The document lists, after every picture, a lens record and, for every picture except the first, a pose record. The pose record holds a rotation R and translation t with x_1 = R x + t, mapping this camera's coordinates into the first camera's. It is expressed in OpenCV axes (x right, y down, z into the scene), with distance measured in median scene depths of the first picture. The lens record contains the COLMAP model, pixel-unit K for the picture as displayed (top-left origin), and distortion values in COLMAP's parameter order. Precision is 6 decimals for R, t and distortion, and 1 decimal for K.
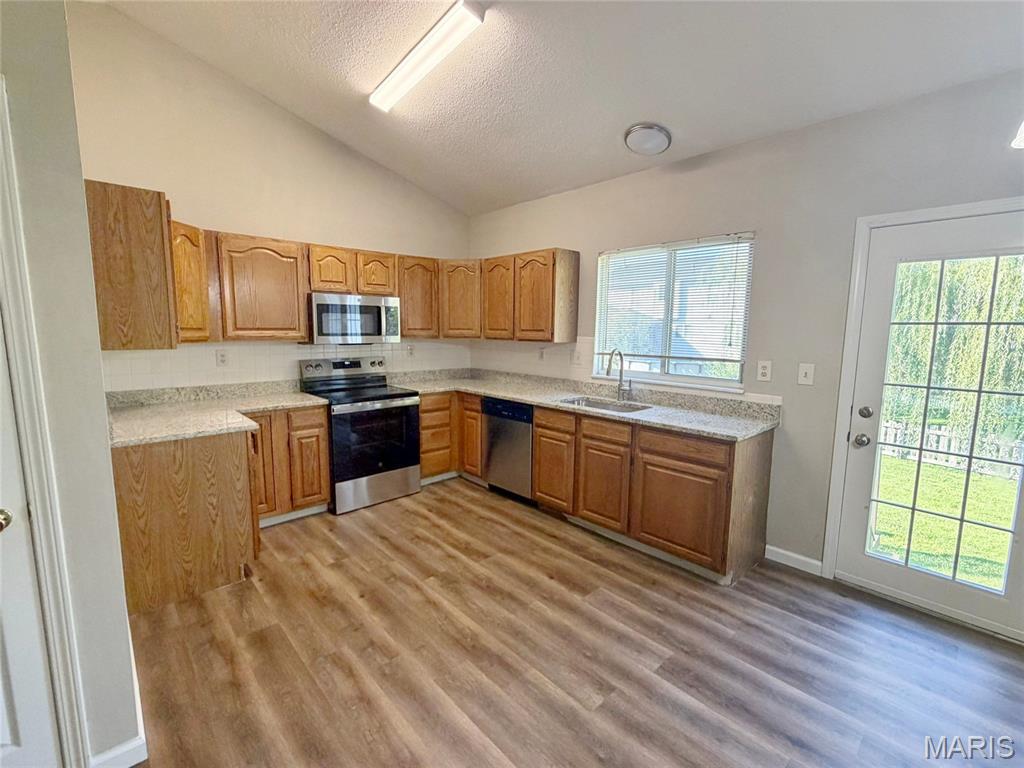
lens RADIAL K [[467.3, 0, 516.1], [0, 467.3, 381.0], [0, 0, 1]] dist [-0.003227, -0.000157]
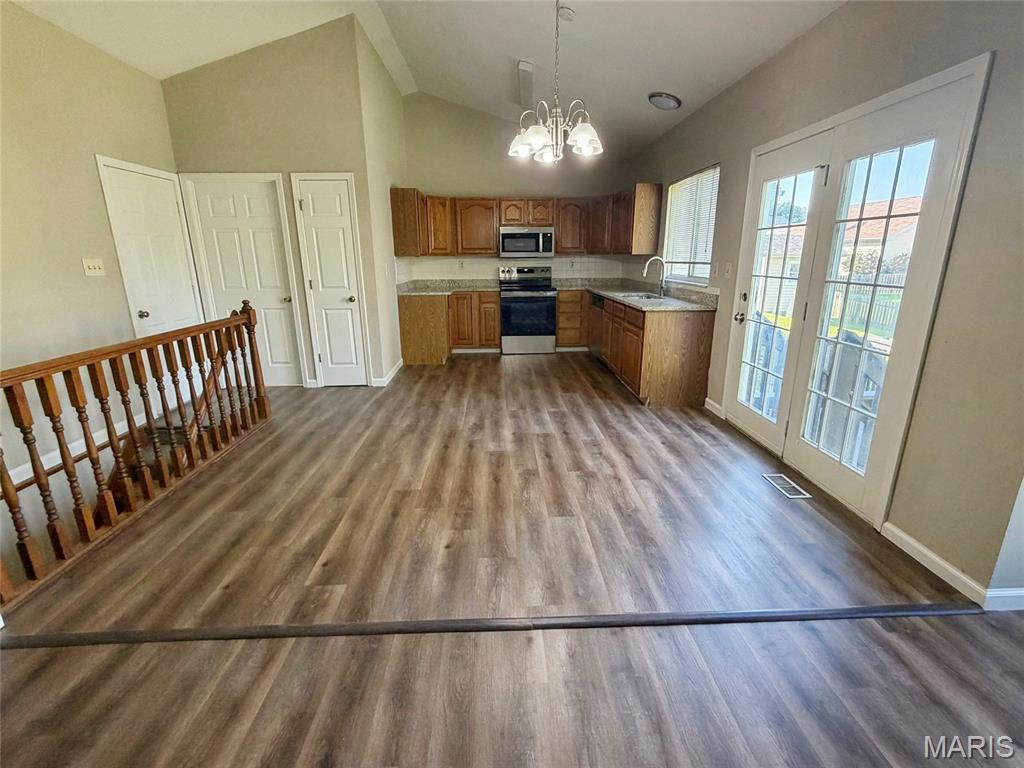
lens RADIAL K [[467.3, 0, 504.1], [0, 467.3, 388.9], [0, 0, 1]] dist [-0.003227, -0.000157]
pose [[0.754243, 0.164406, -0.635679, 1.041665], [-0.059372, 0.981256, 0.183336, 0.111976], [0.653905, -0.100538, 0.749866, -0.486924]]
